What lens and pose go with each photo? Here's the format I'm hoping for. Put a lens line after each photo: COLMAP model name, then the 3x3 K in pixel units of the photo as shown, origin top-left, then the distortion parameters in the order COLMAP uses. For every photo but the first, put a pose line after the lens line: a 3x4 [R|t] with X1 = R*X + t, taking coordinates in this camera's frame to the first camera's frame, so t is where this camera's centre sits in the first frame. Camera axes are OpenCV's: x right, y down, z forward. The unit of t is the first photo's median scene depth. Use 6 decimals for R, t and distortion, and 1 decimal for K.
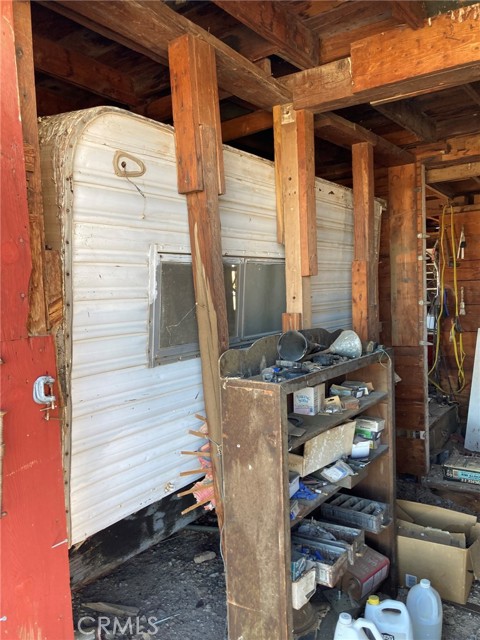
lens RADIAL K [[522.0, 0, 238.0], [0, 522.0, 320.7], [0, 0, 1]] dist [0.033504, -0.032958]
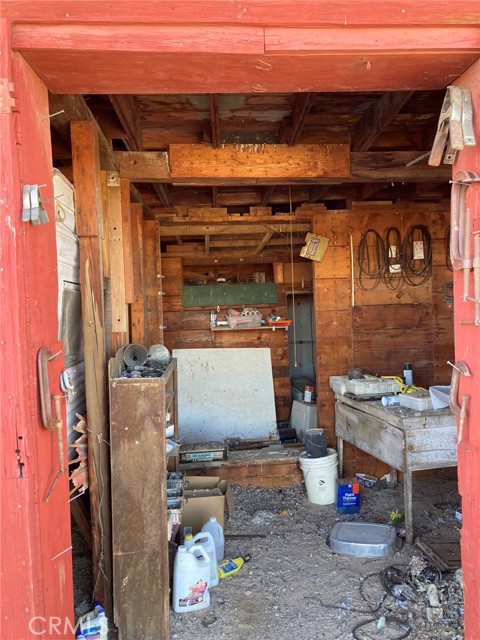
lens RADIAL K [[522.0, 0, 243.3], [0, 522.0, 320.9], [0, 0, 1]] dist [0.033504, -0.032958]
pose [[0.769576, 0.002337, 0.638551, -0.593345], [0.039011, 0.997953, -0.050669, 0.042446], [-0.637363, 0.063904, 0.767910, -0.221147]]
